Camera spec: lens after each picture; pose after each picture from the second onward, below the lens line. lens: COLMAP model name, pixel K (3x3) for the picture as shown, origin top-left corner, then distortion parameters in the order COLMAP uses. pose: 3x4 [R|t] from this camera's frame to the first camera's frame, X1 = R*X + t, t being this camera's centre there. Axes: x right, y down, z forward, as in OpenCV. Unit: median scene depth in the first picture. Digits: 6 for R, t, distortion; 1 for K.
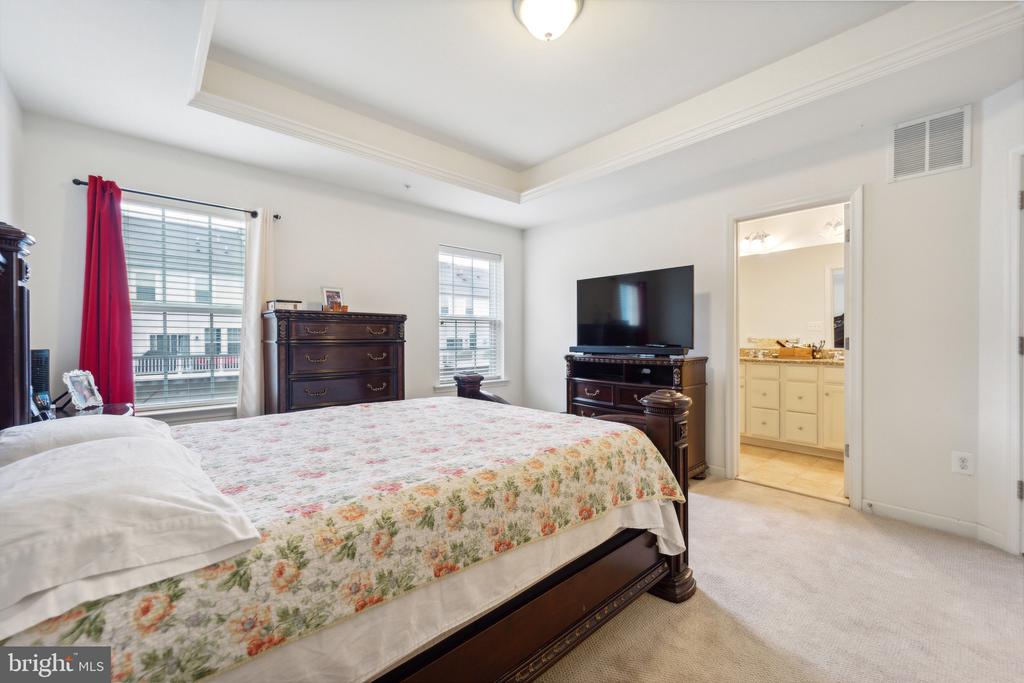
lens RADIAL K [[419.2, 0, 511.1], [0, 419.2, 335.9], [0, 0, 1]] dist [0.003756, 0.000057]
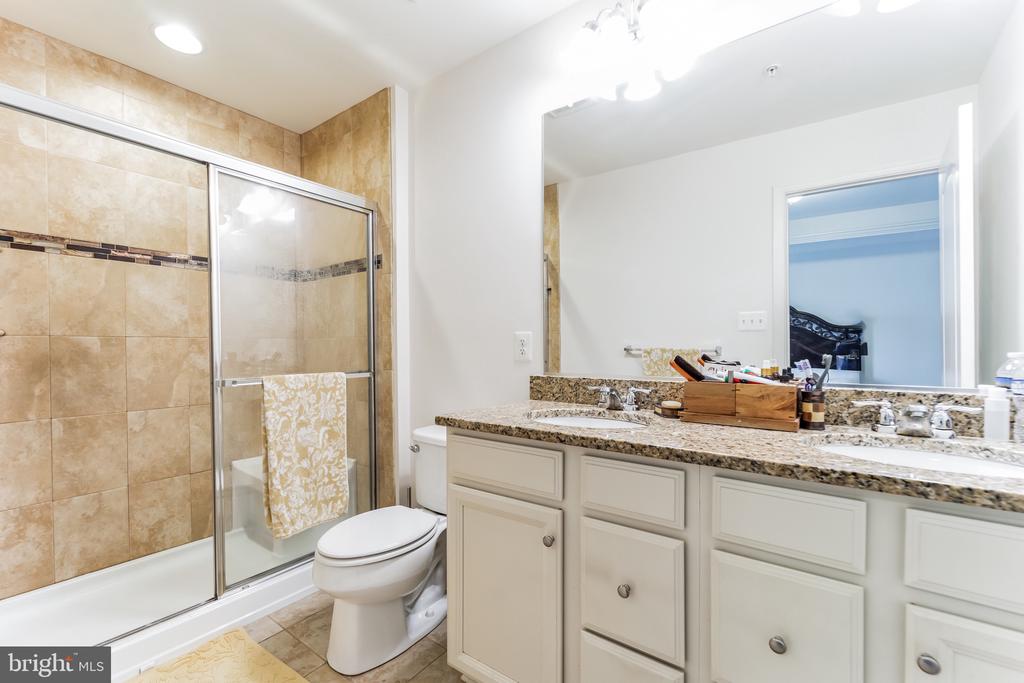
lens RADIAL K [[419.2, 0, 515.5], [0, 419.2, 347.4], [0, 0, 1]] dist [0.003756, 0.000057]
pose [[0.981078, -0.002864, 0.193590, 0.479553], [0.000839, 0.999944, 0.010542, 0.002070], [-0.193610, -0.010180, 0.981026, 0.754682]]
